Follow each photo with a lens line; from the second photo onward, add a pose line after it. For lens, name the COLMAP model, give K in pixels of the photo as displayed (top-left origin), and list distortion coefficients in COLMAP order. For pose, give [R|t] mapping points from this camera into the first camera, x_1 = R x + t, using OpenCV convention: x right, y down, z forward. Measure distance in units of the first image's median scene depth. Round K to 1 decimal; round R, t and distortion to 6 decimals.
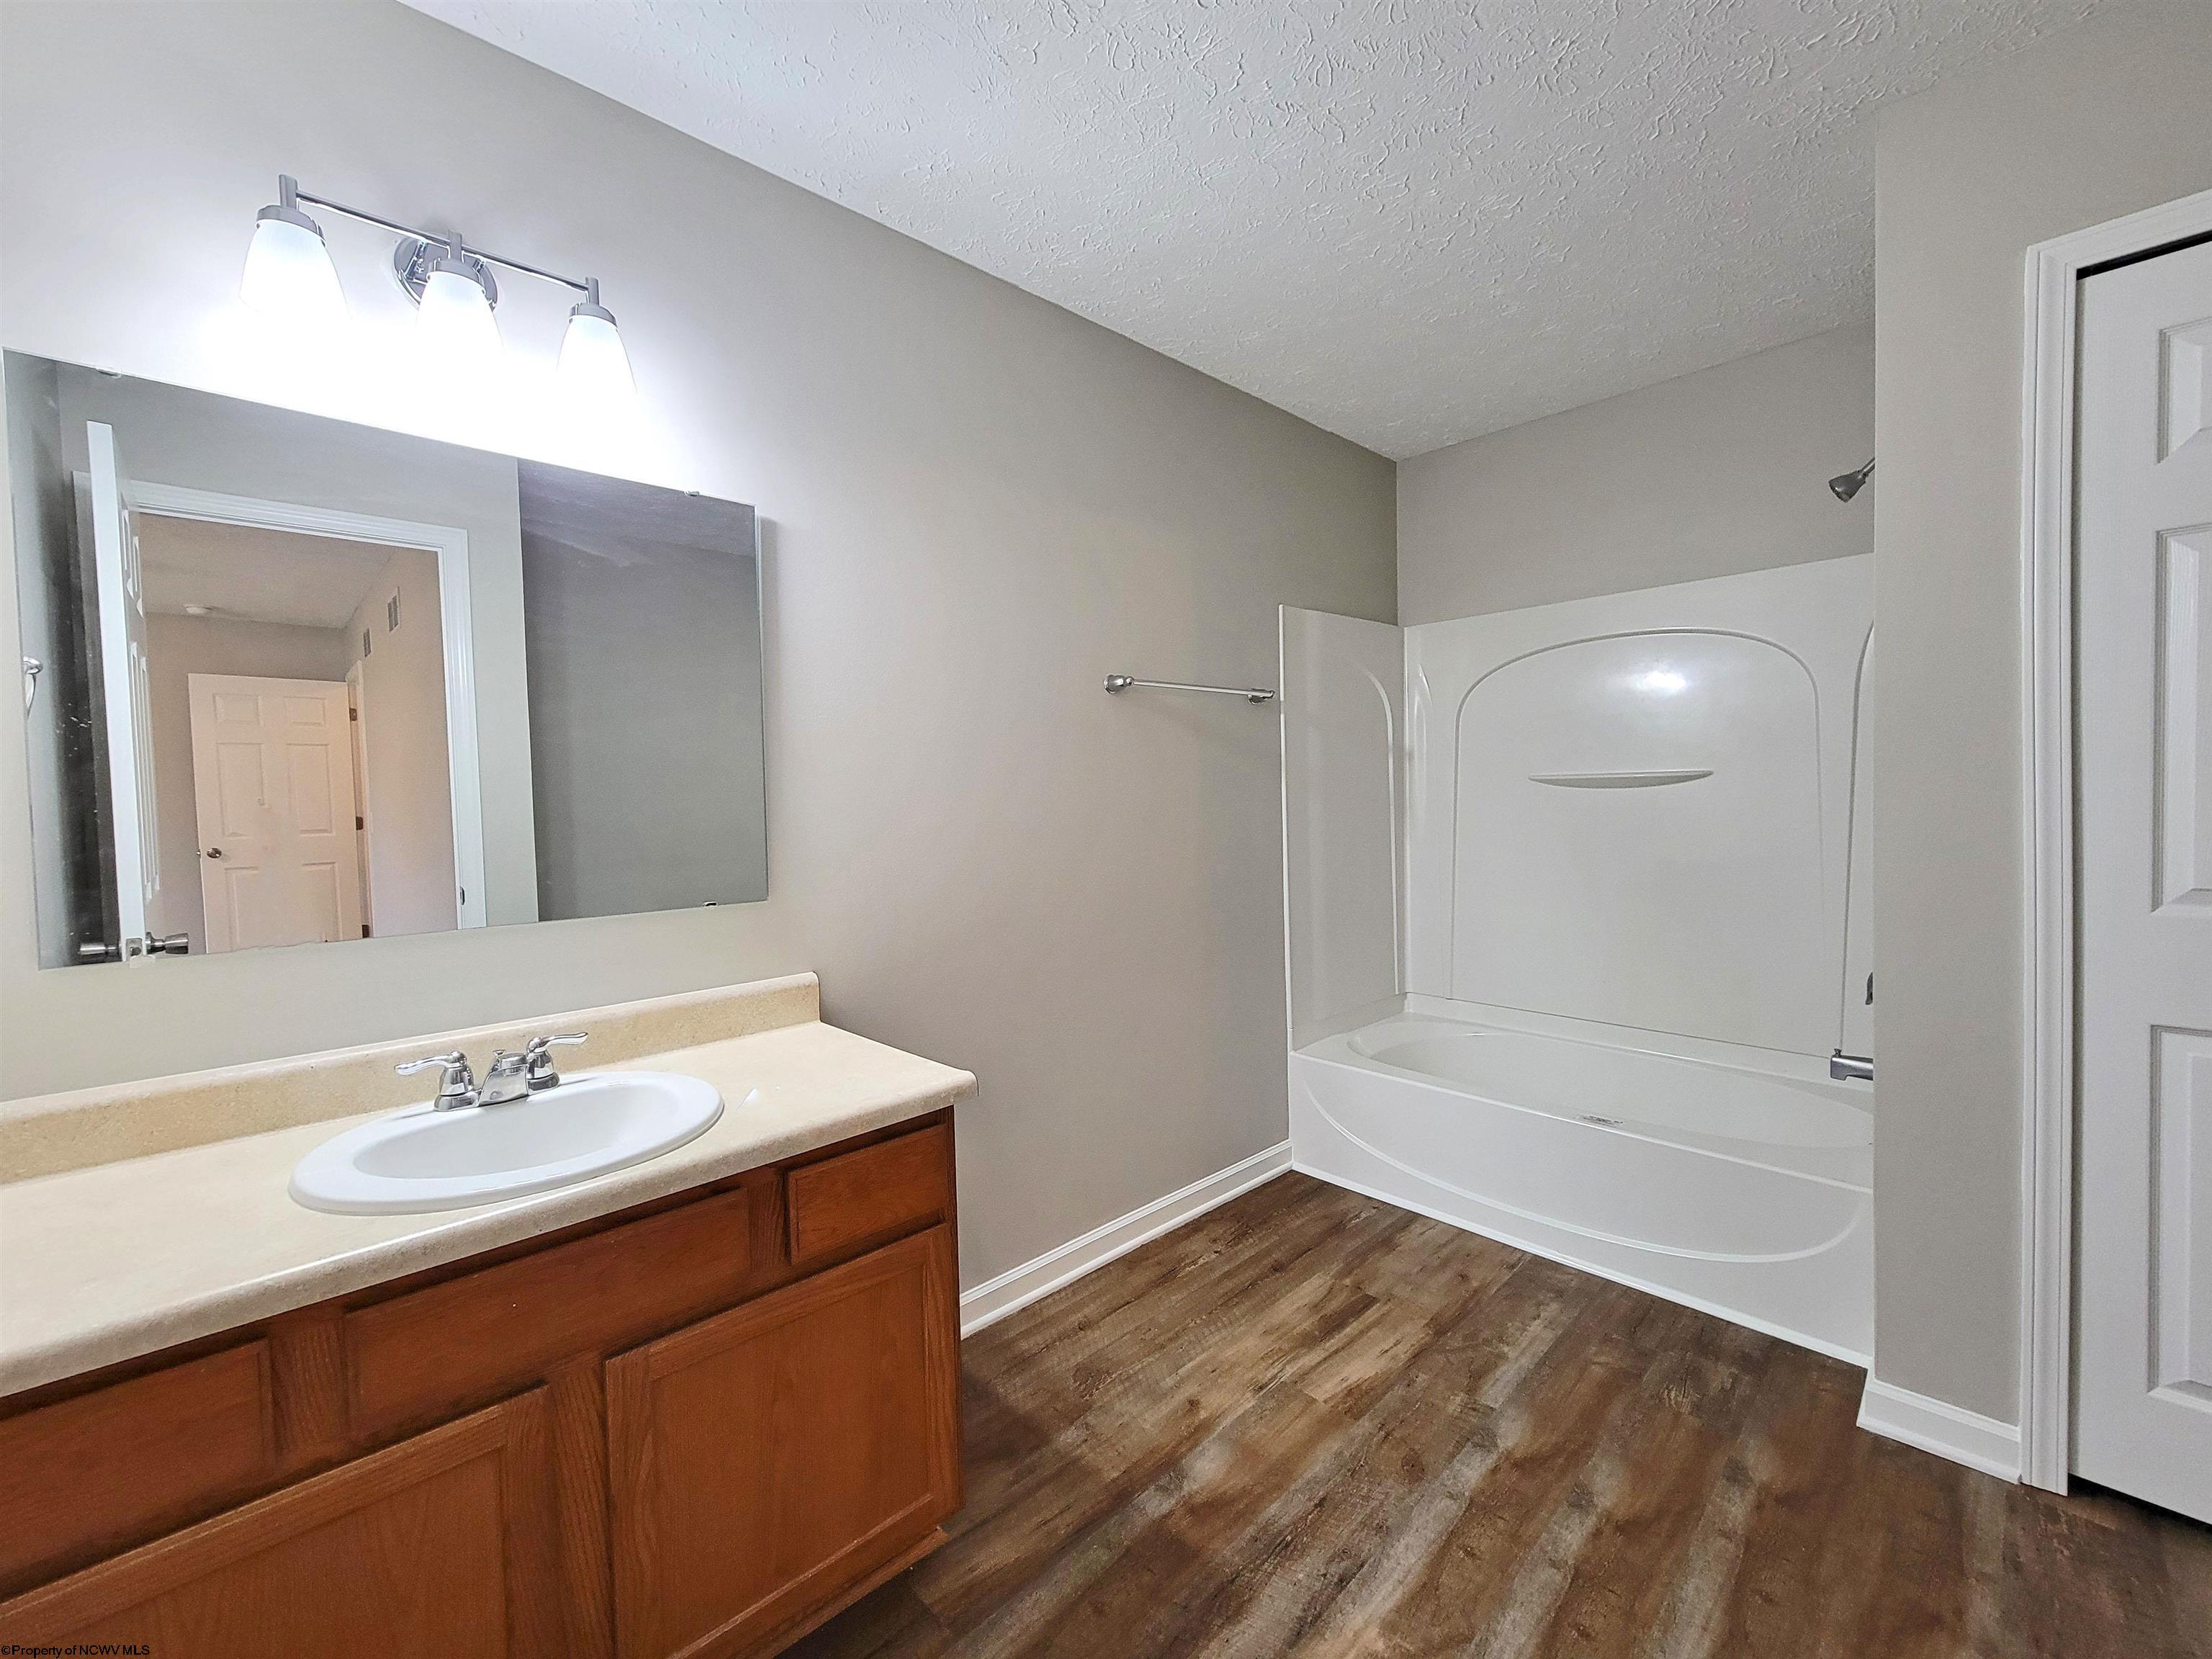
lens RADIAL K [[902.2, 0, 1118.7], [0, 902.2, 824.1], [0, 0, 1]] dist [0.005659, -0.002707]
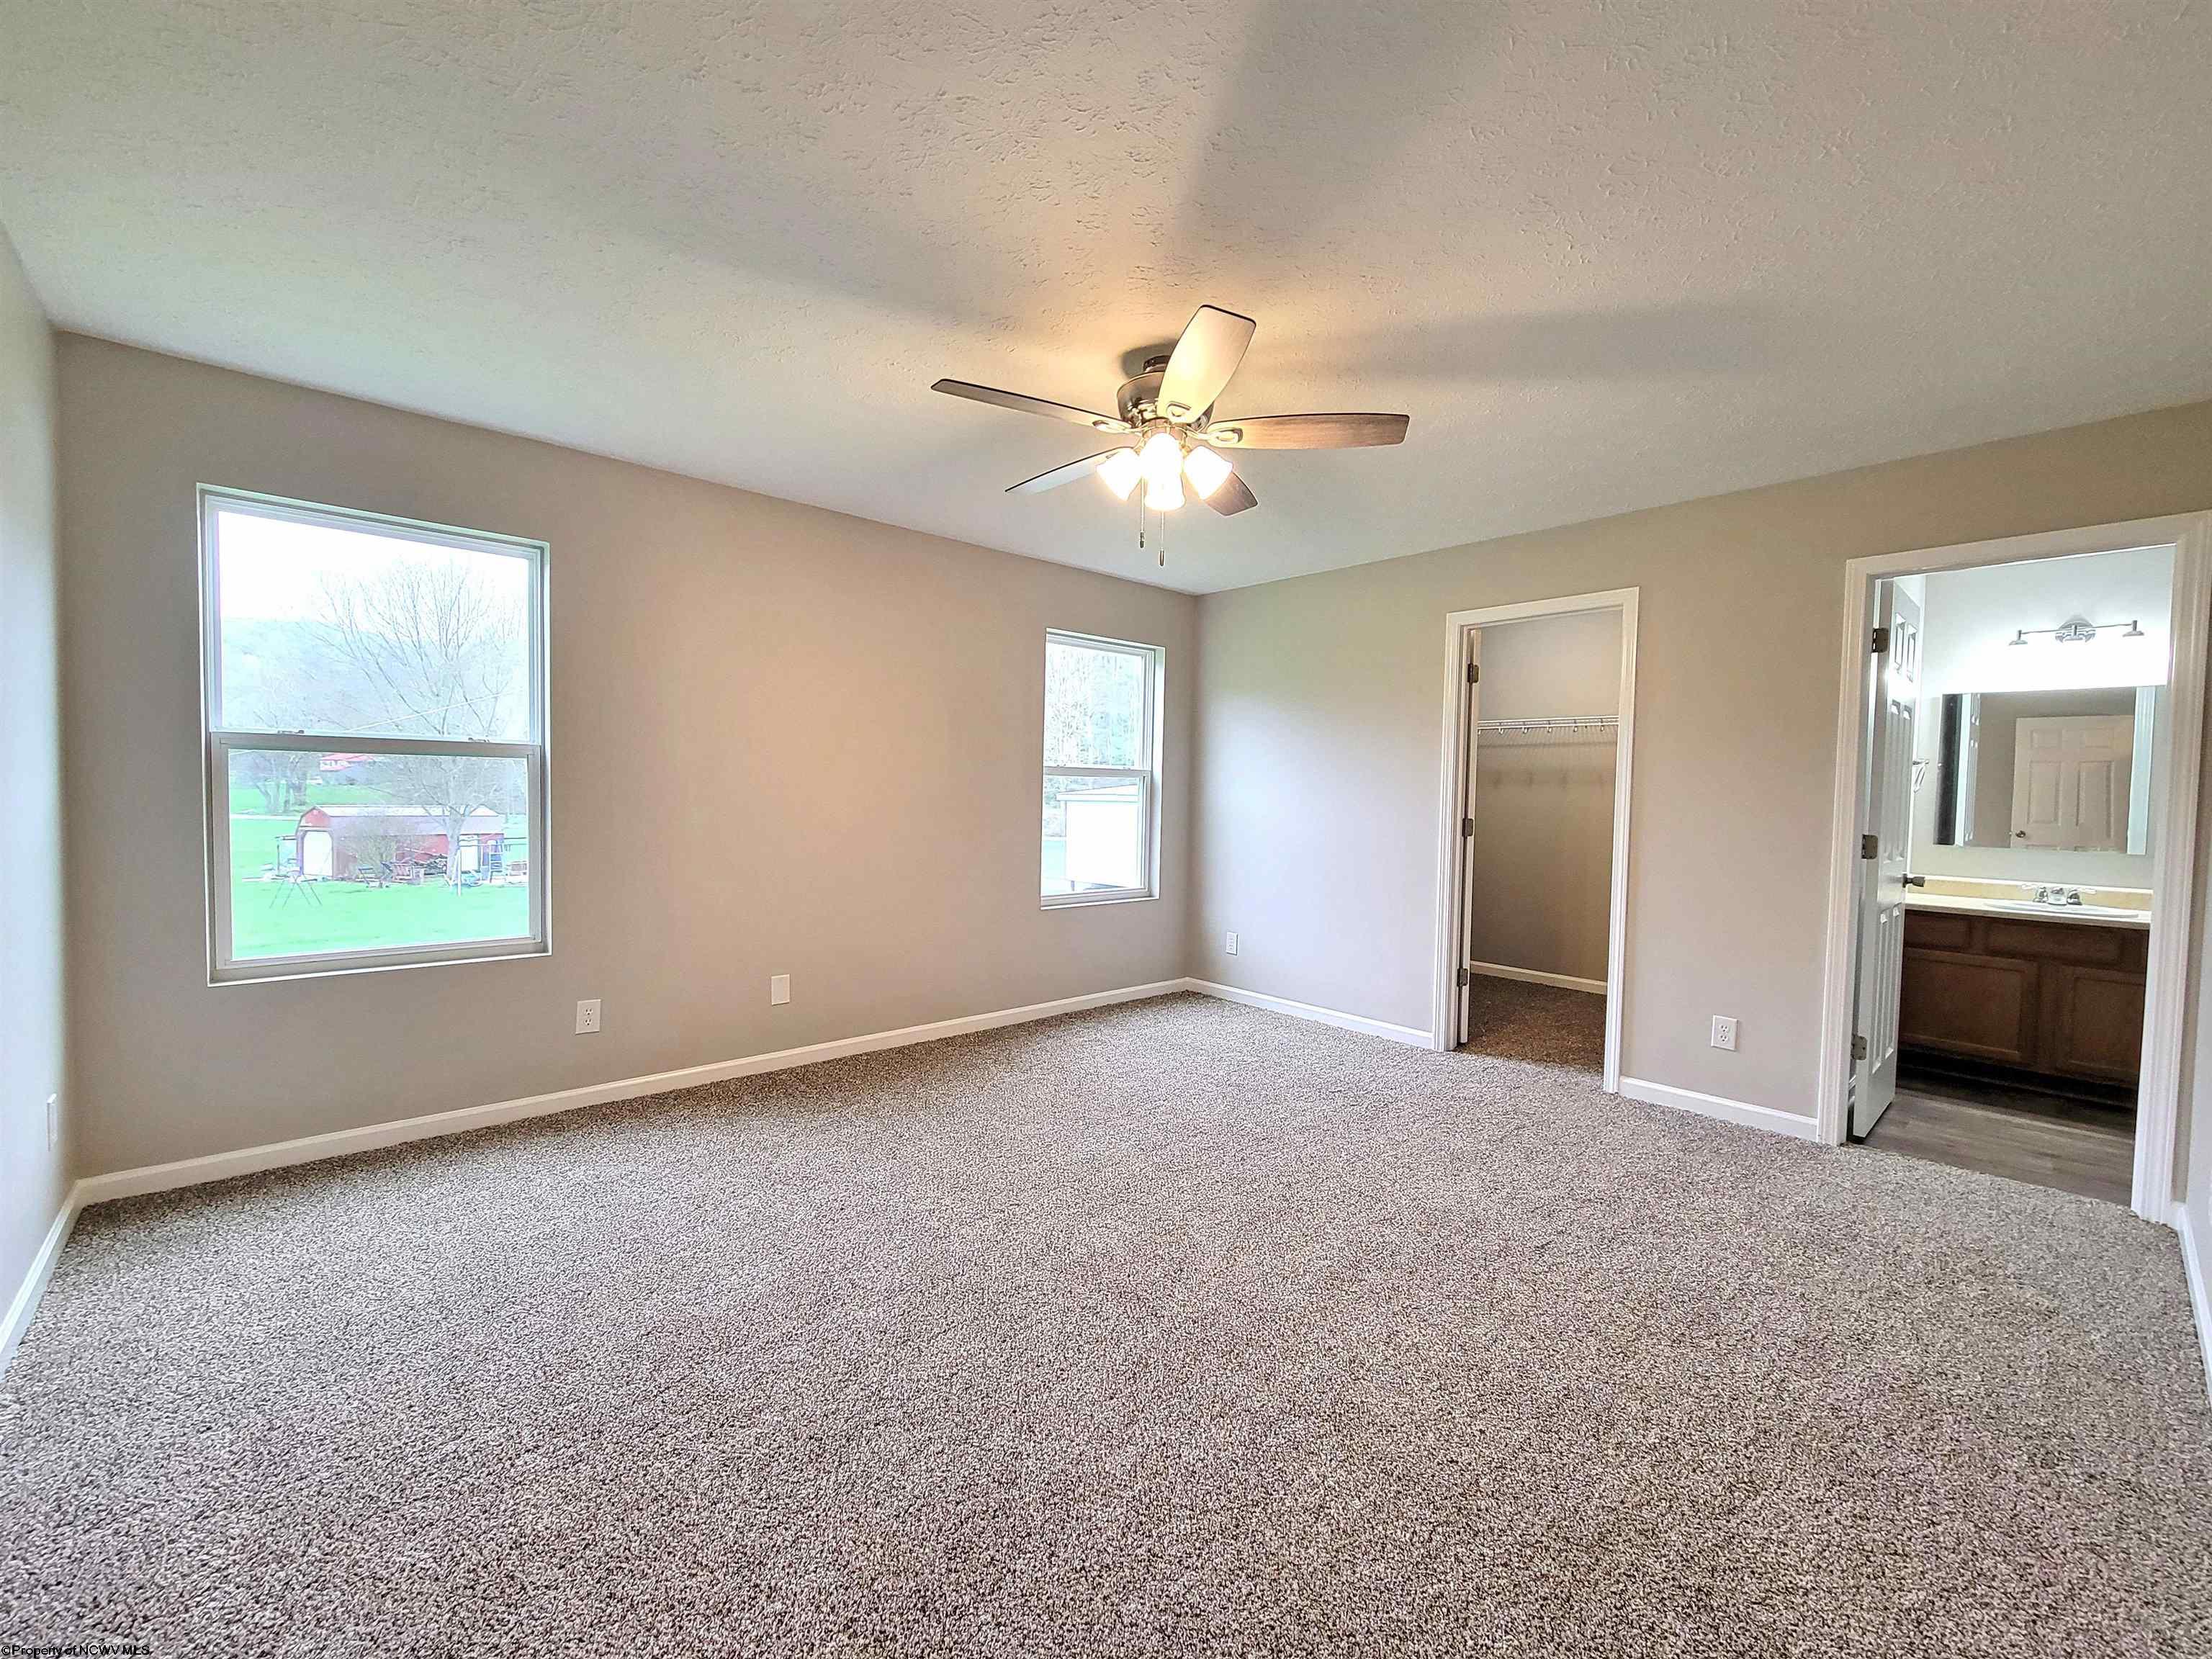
lens RADIAL K [[902.2, 0, 1118.7], [0, 902.2, 824.1], [0, 0, 1]] dist [0.005659, -0.002707]
pose [[-0.020891, 0.064771, -0.997681, 3.126938], [-0.056836, 0.996208, 0.065866, 0.014884], [0.998165, 0.058080, -0.017130, -2.761550]]
